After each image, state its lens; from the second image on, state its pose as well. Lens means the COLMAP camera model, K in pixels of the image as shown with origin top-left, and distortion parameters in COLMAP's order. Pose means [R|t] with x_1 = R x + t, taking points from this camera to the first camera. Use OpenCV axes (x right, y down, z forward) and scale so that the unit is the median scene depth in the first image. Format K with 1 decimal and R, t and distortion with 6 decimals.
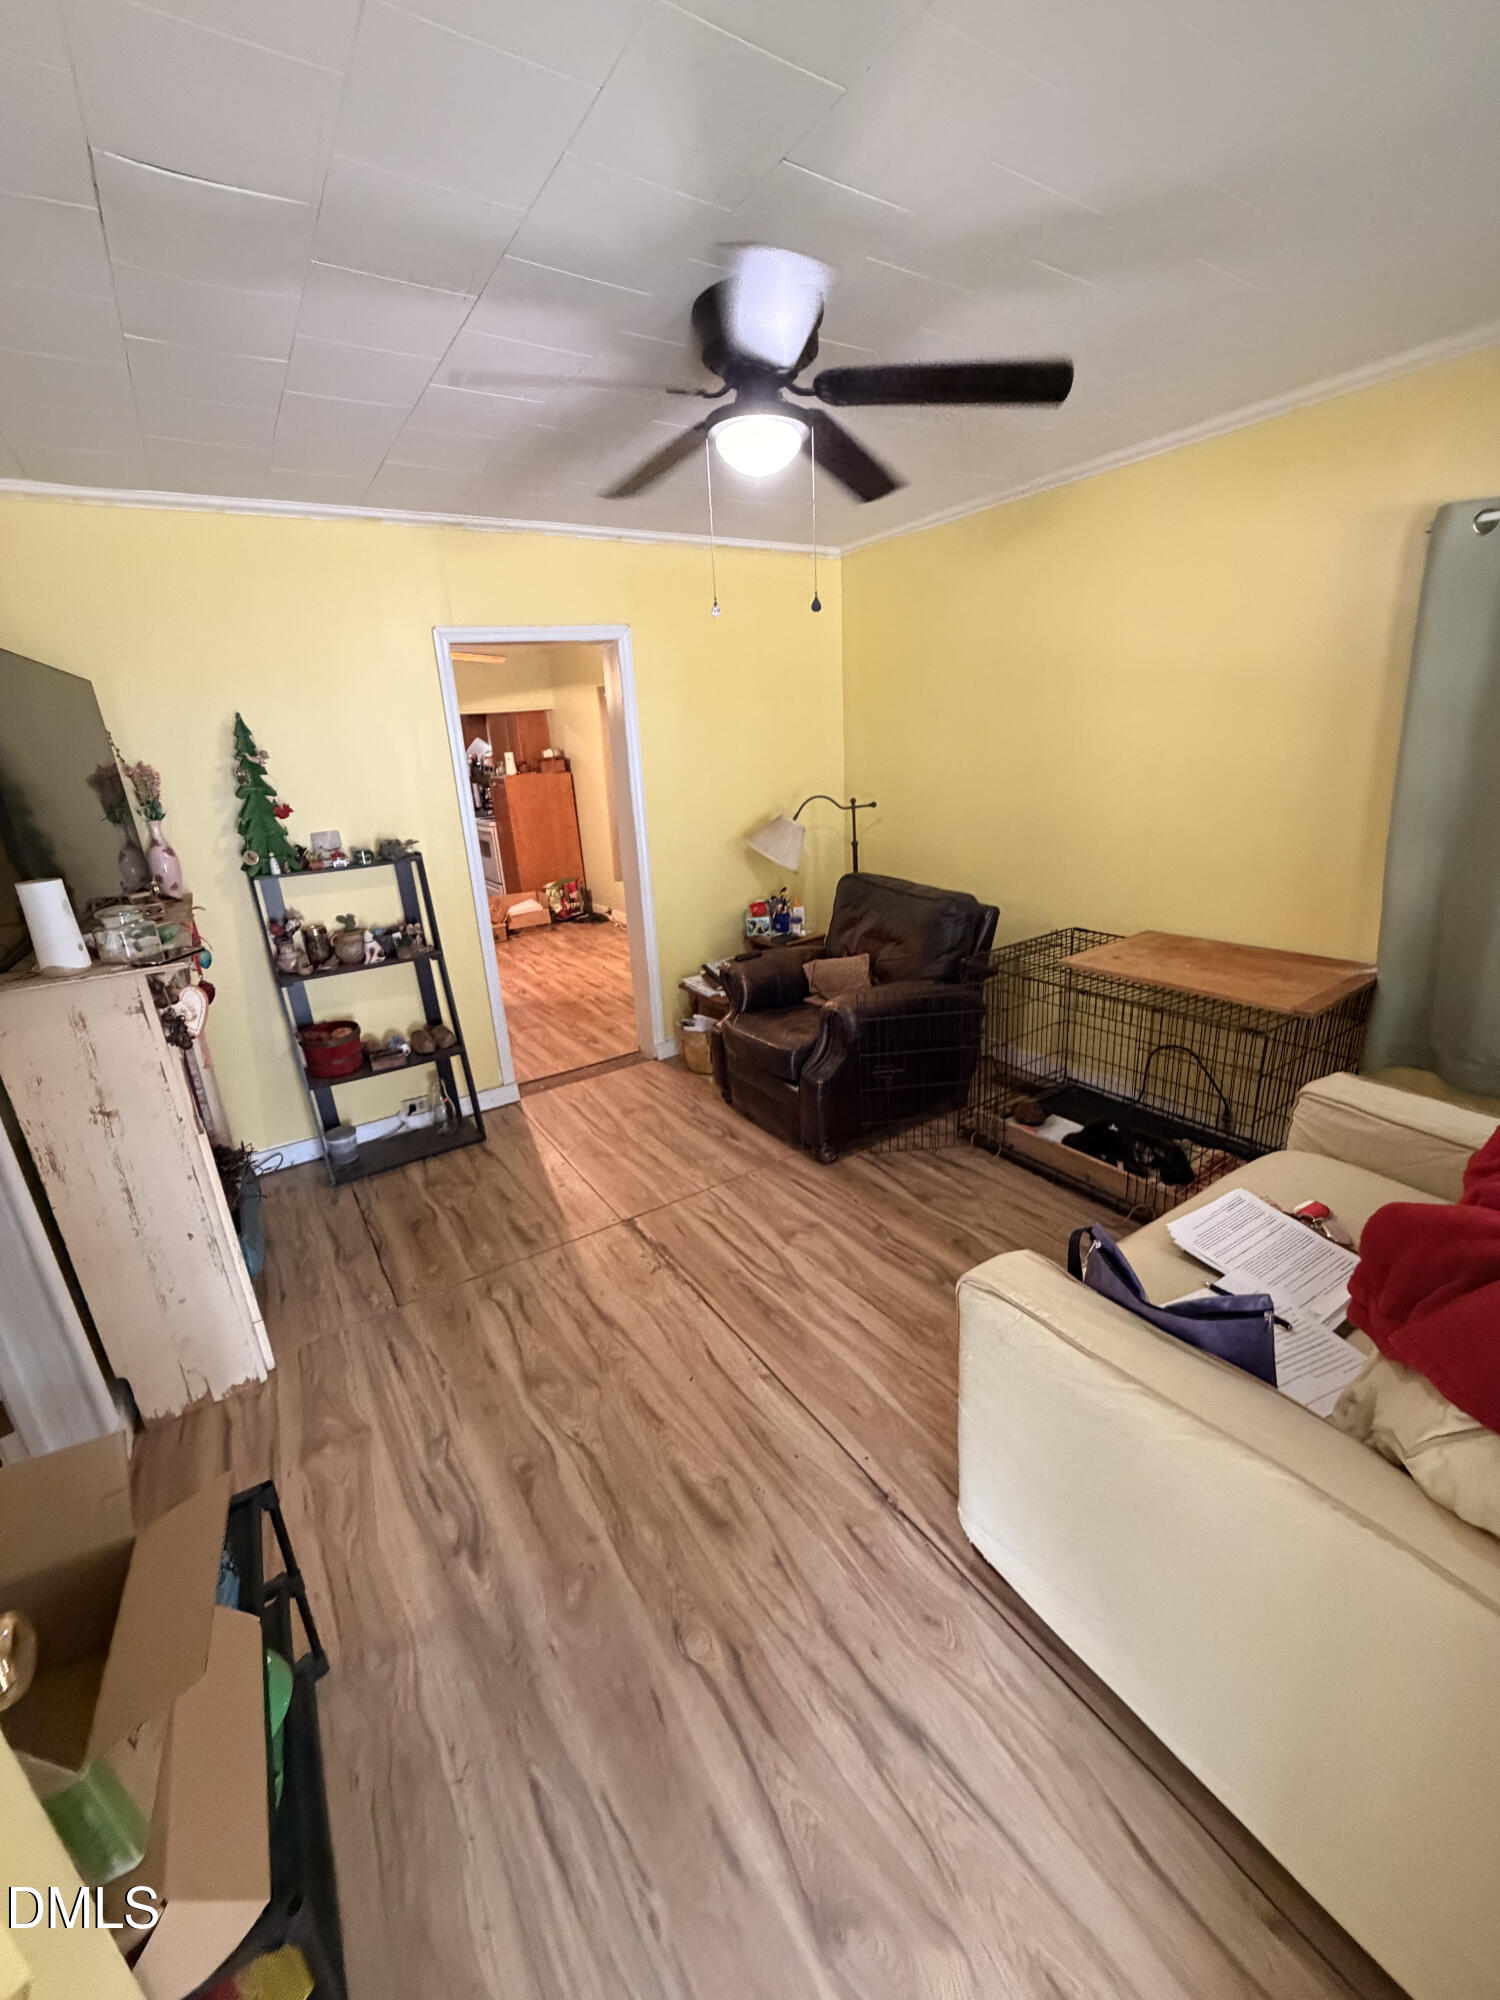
lens RADIAL K [[795.7, 0, 763.7], [0, 795.7, 1006.0], [0, 0, 1]] dist [-0.001619, -0.000106]
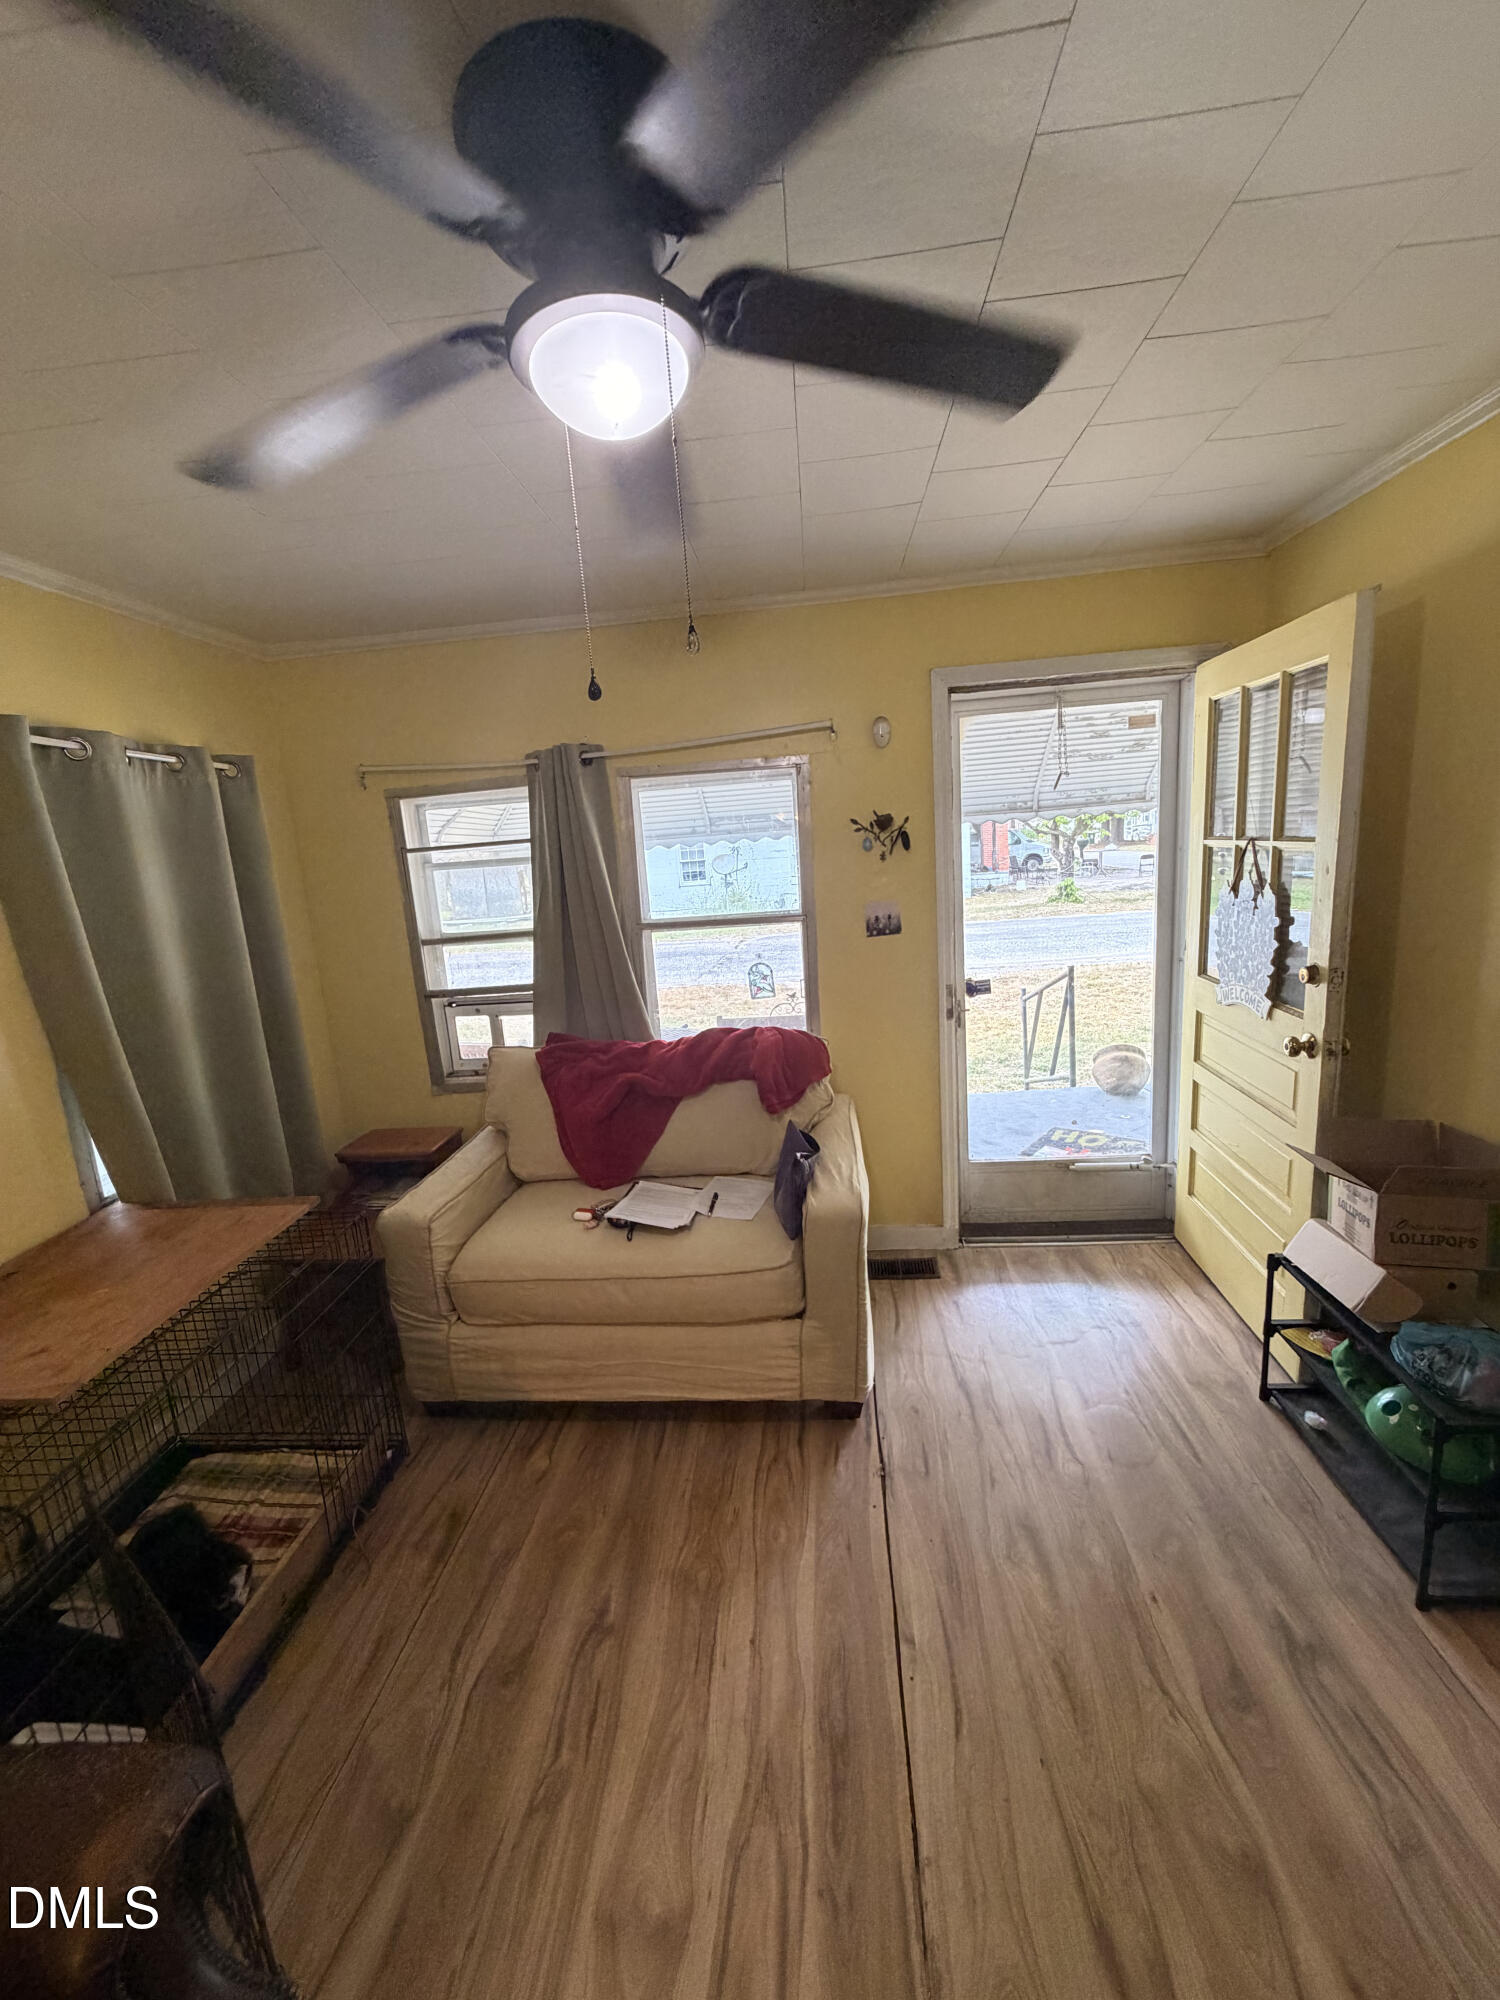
lens RADIAL K [[792.4, 0, 750.0], [0, 792.4, 1000.0], [0, 0, 1]] dist [0.001011, 0.000025]
pose [[-0.765995, -0.017004, 0.642621, -0.347222], [0.309044, 0.866815, 0.391311, -0.413726], [-0.563687, 0.498341, -0.658721, 1.196152]]
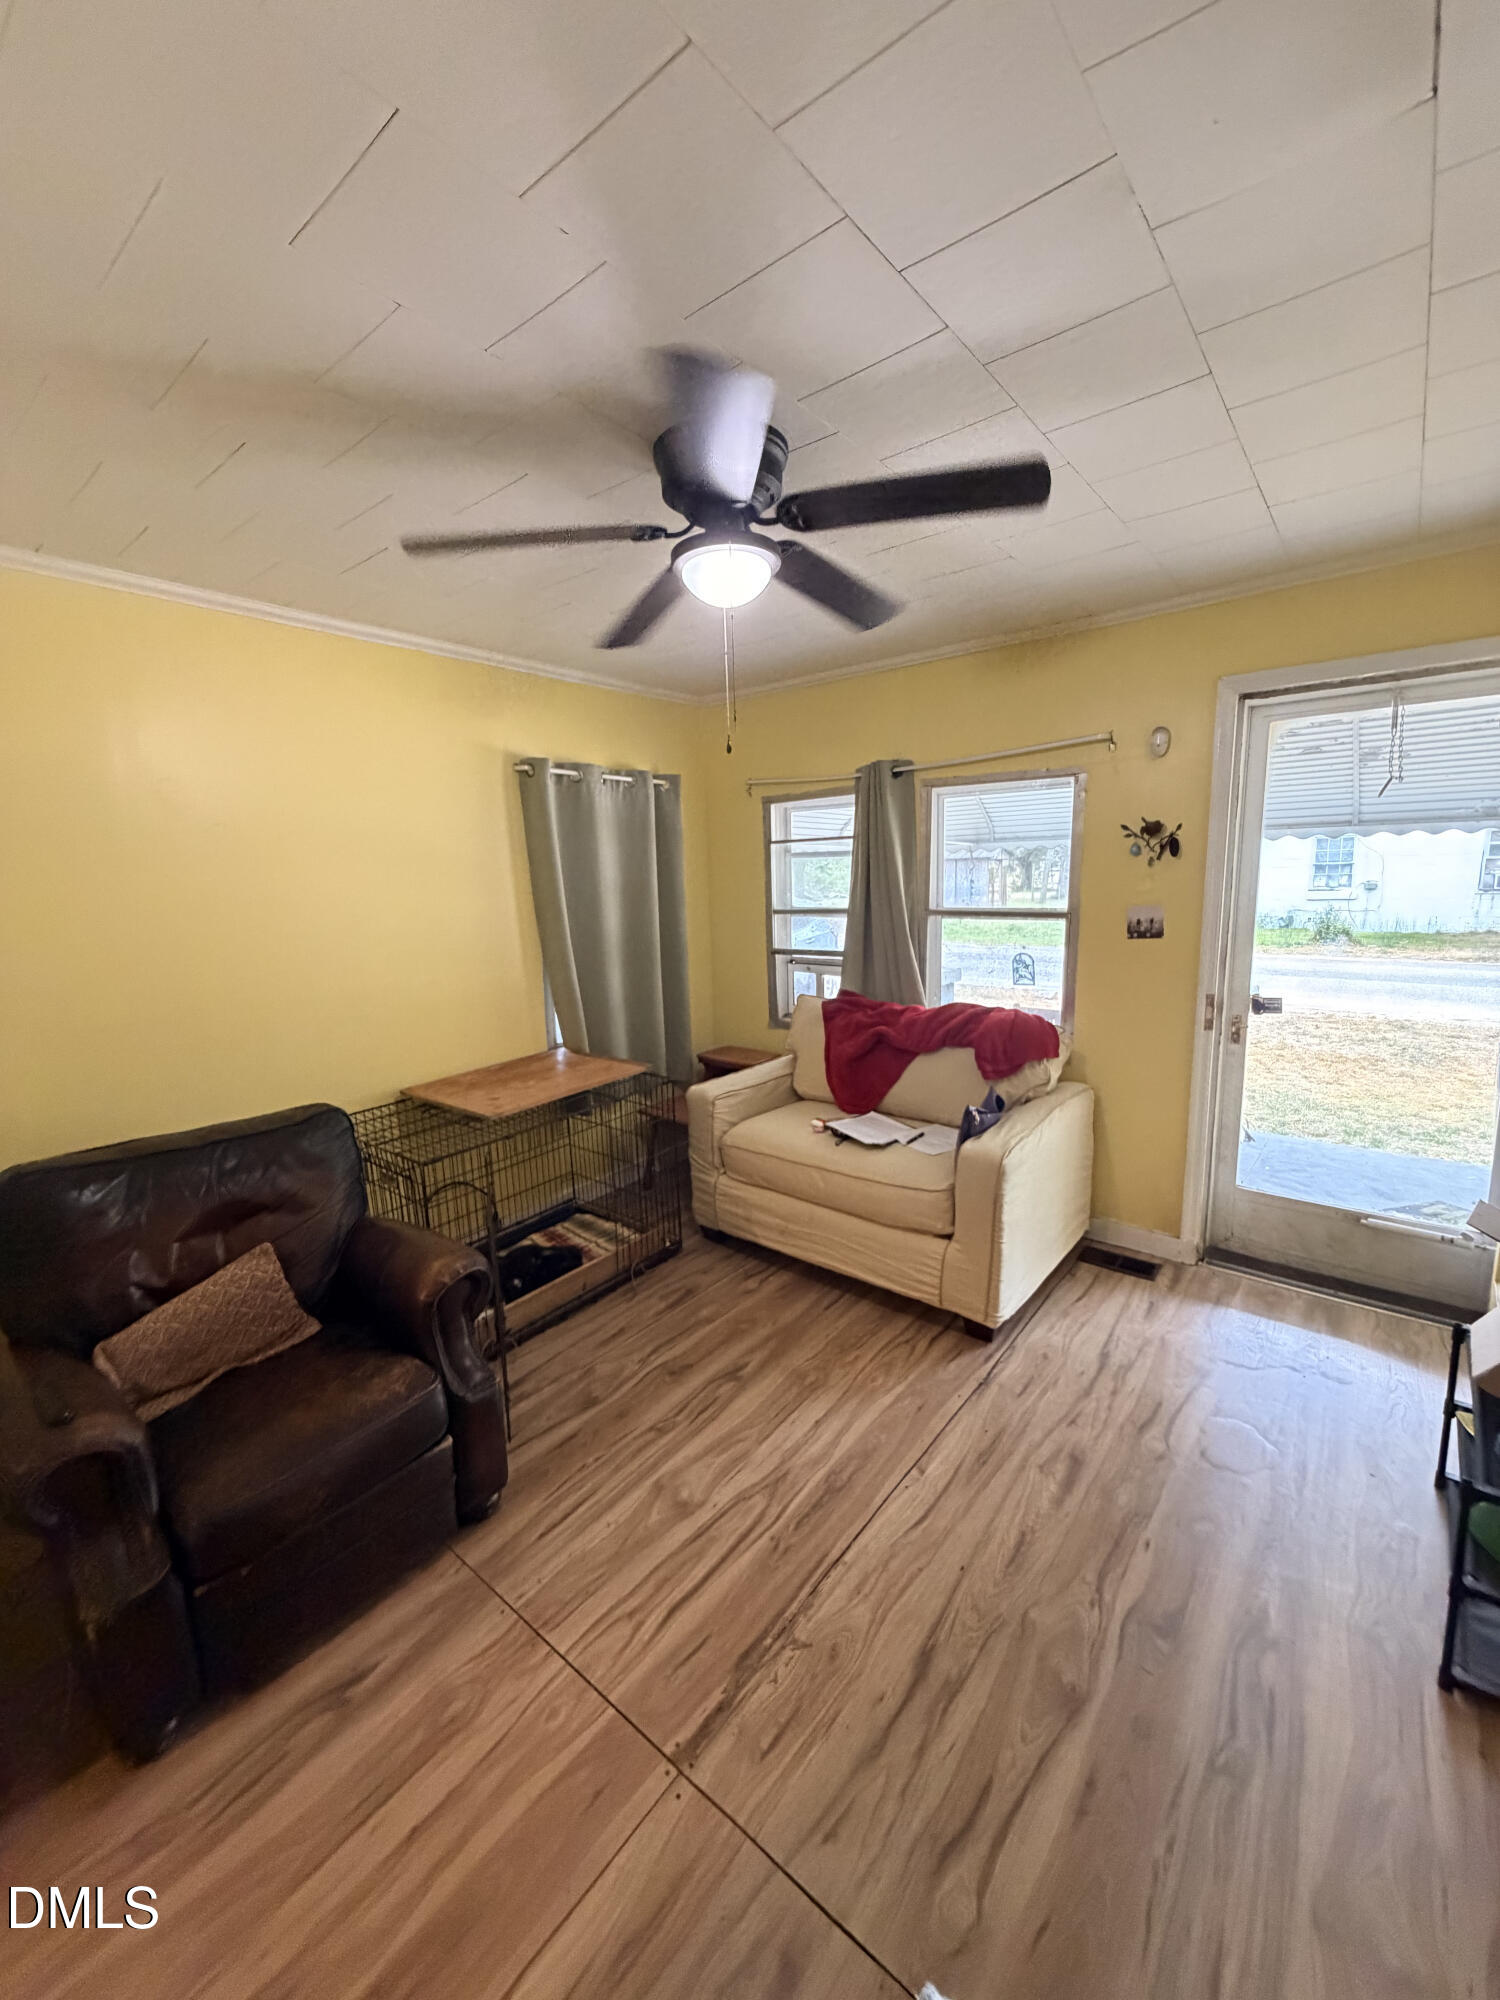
lens RADIAL K [[792.4, 0, 750.0], [0, 792.4, 1000.0], [0, 0, 1]] dist [0.001011, 0.000025]
pose [[-0.283066, -0.098954, 0.953982, -0.779302], [0.349732, 0.915528, 0.198738, -0.333039], [-0.893063, 0.389894, -0.224547, 1.099991]]
